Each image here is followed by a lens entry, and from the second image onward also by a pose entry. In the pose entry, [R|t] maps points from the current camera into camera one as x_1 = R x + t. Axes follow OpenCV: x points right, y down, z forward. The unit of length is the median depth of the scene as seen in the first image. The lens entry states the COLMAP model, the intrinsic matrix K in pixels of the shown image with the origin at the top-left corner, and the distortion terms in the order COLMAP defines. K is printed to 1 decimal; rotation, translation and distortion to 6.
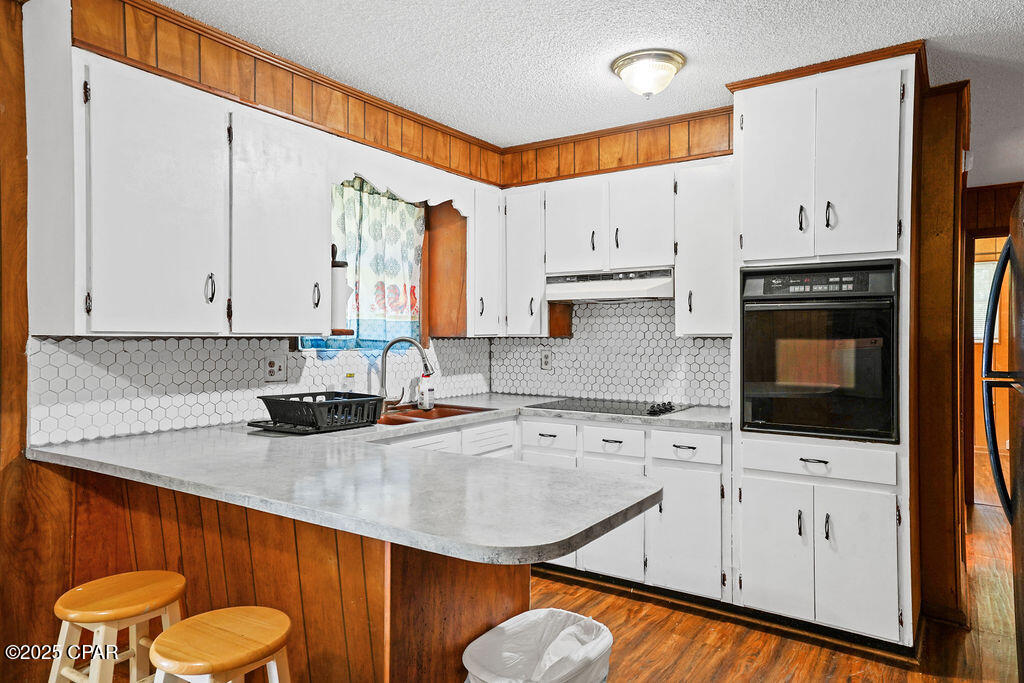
lens RADIAL K [[668.5, 0, 503.8], [0, 668.5, 337.6], [0, 0, 1]] dist [0.028046, 0.009030]
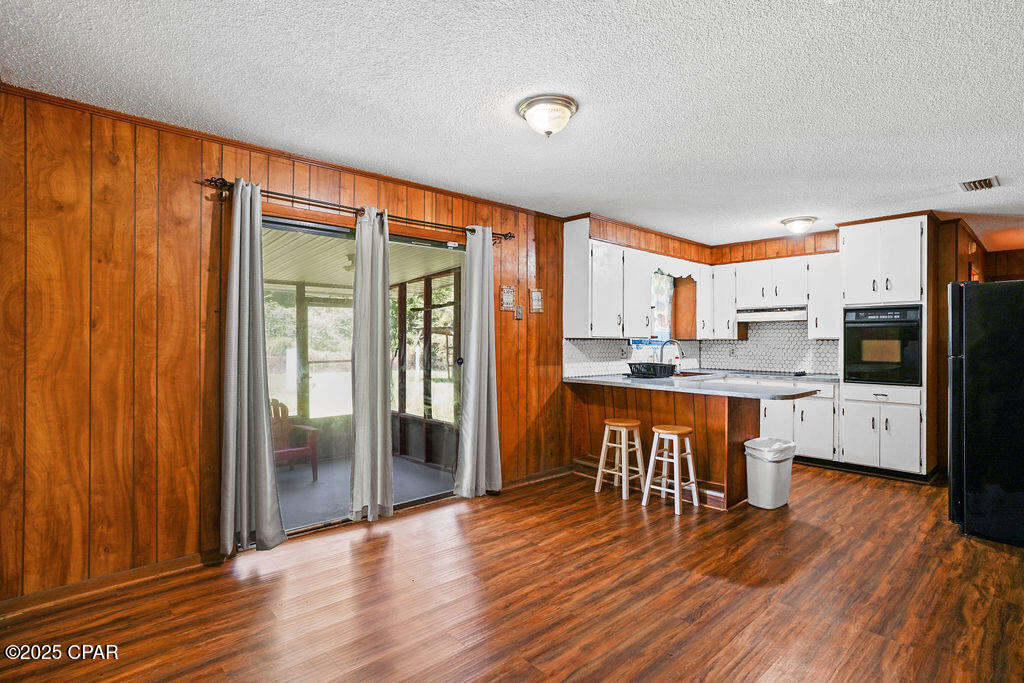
lens RADIAL K [[510.2, 0, 508.7], [0, 510.2, 340.4], [0, 0, 1]] dist [-0.047255, 0.026039]
pose [[0.972785, 0.001410, -0.231704, -0.310367], [-0.002325, 0.999991, -0.003677, 0.010855], [0.231697, 0.004116, 0.972779, -0.793762]]
